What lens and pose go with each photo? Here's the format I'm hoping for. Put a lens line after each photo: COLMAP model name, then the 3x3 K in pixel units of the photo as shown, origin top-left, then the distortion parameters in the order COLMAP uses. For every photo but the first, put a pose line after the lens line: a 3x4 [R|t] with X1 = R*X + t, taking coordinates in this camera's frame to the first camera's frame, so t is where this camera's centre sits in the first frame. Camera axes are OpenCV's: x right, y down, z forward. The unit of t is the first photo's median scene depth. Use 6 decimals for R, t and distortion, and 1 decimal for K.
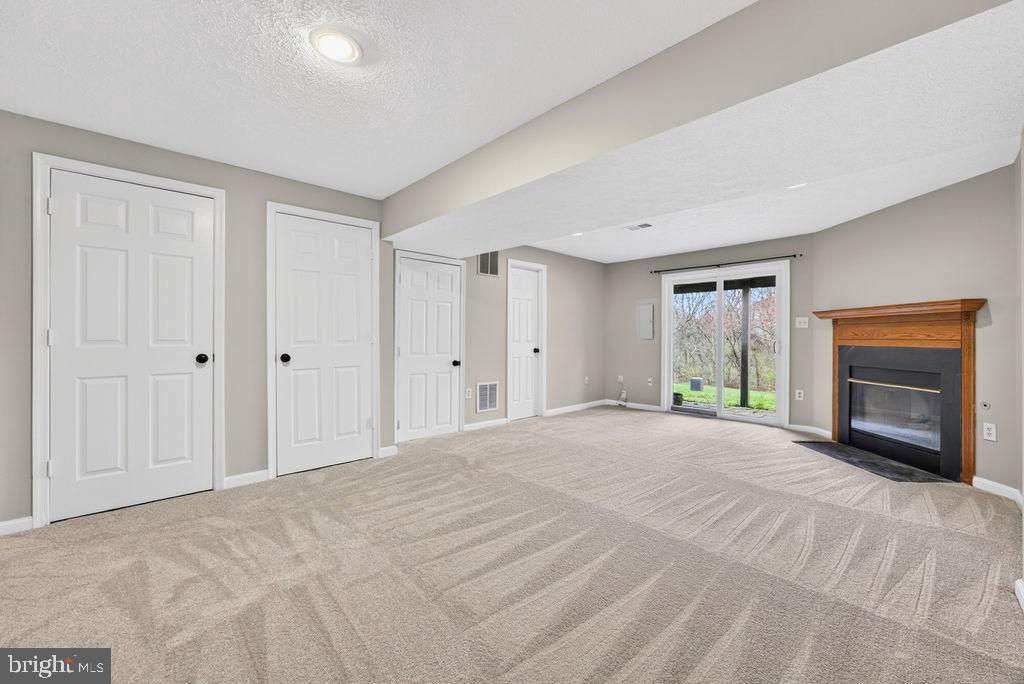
lens RADIAL K [[409.0, 0, 516.3], [0, 409.0, 338.7], [0, 0, 1]] dist [0.003889, 0.000194]
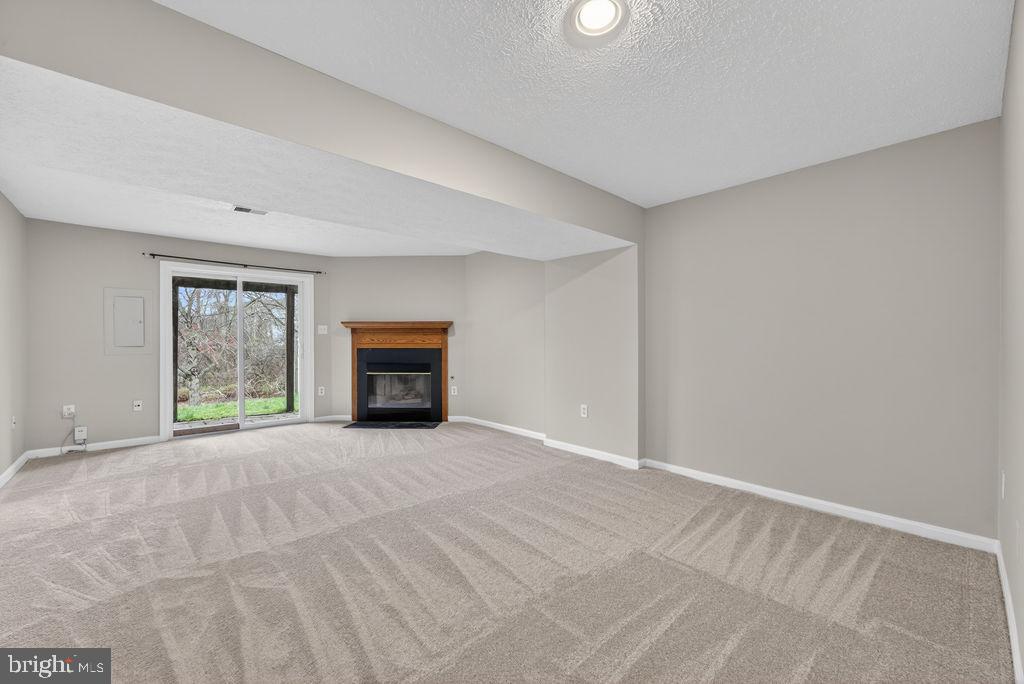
lens RADIAL K [[409.0, 0, 516.0], [0, 409.0, 341.0], [0, 0, 1]] dist [0.003889, 0.000194]
pose [[0.028566, -0.003504, 0.999586, -0.523326], [0.005392, 0.999980, 0.003351, -0.008769], [-0.999577, 0.005294, 0.028584, 0.449621]]
